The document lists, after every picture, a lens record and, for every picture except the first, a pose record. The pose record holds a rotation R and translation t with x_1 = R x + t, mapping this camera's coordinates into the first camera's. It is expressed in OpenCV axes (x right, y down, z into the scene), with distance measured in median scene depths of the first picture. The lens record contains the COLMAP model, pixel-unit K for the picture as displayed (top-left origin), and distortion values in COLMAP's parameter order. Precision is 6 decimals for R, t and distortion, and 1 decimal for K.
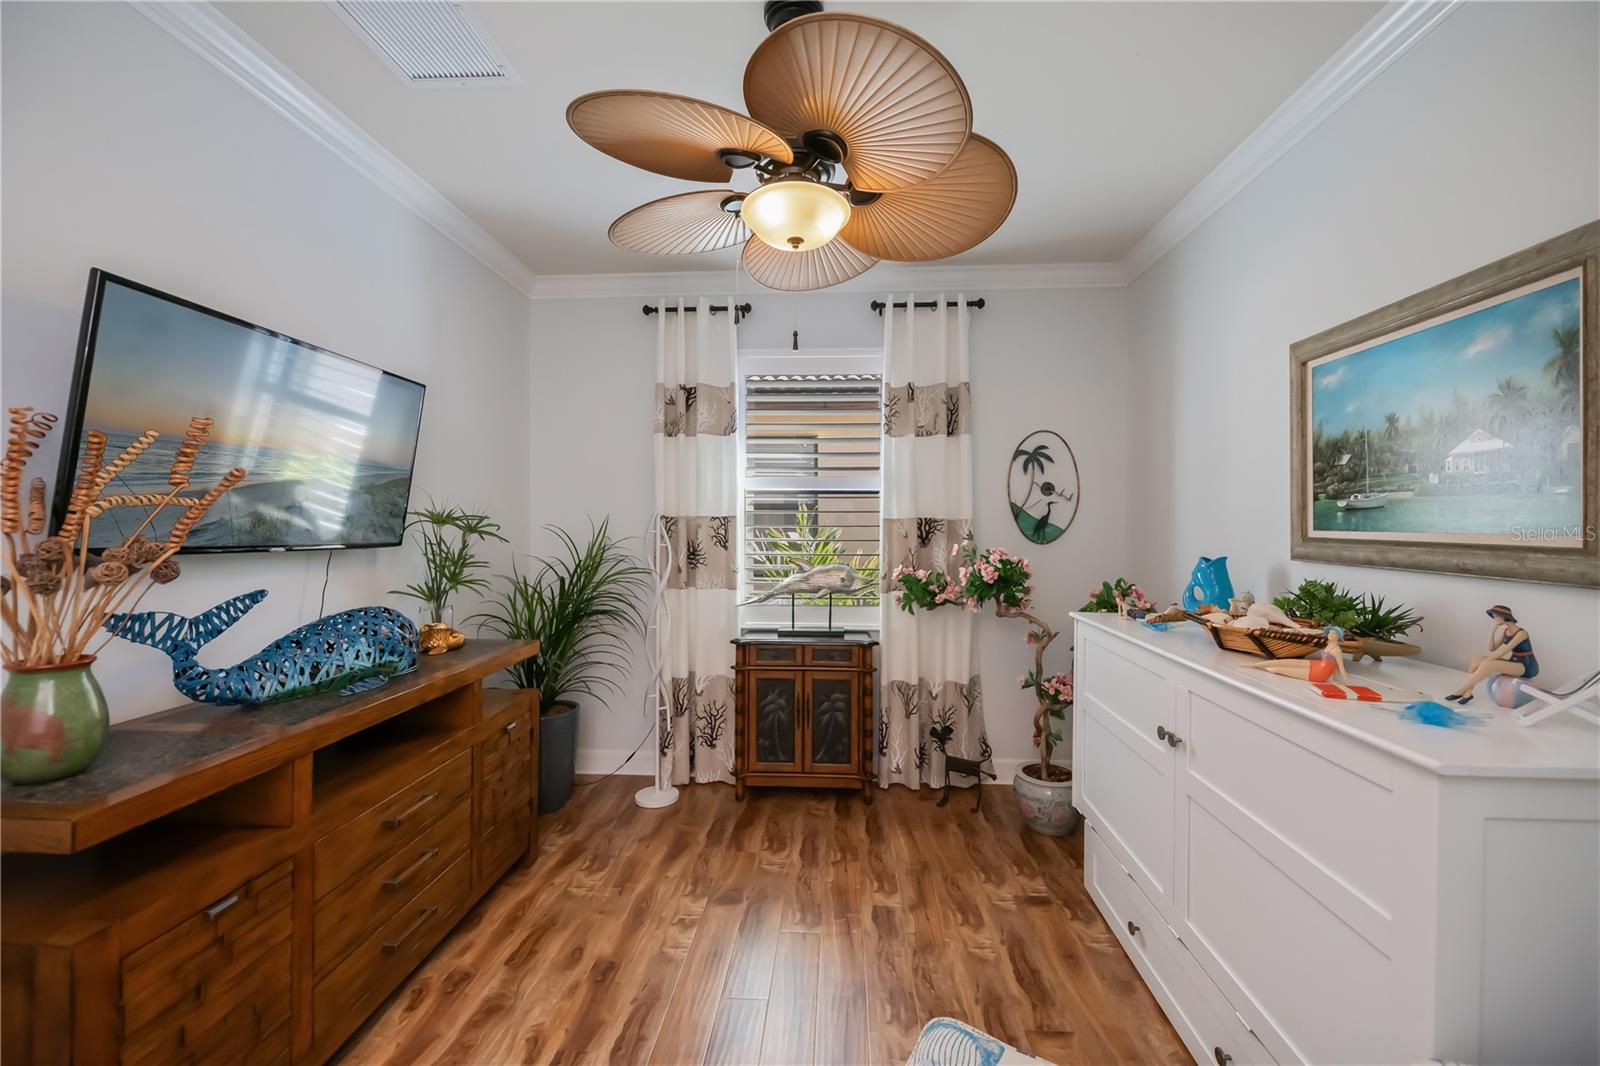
lens RADIAL K [[646.7, 0, 801.4], [0, 646.7, 525.4], [0, 0, 1]] dist [0.000425, -0.006193]
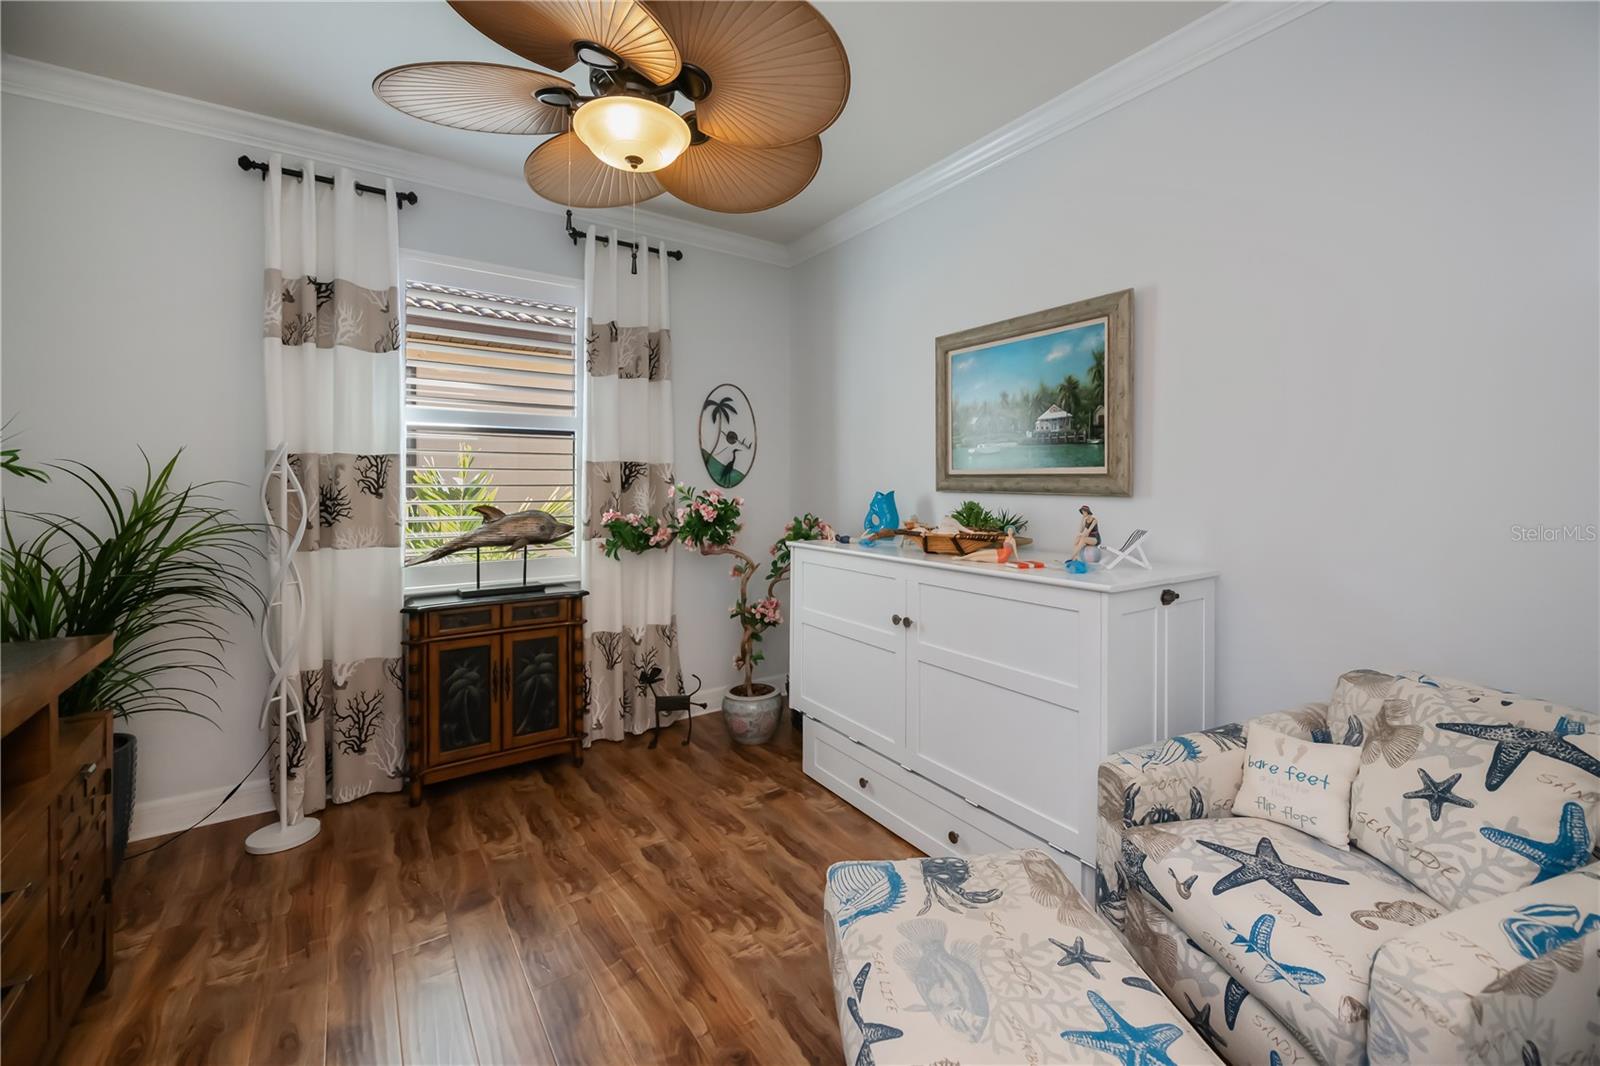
lens RADIAL K [[690.4, 0, 801.3], [0, 690.4, 490.1], [0, 0, 1]] dist [0.000950, -0.006663]
pose [[0.764185, -0.004221, 0.644983, -0.287972], [0.003980, 0.999990, 0.001829, 0.031233], [-0.644985, 0.001169, 0.764194, 0.029006]]
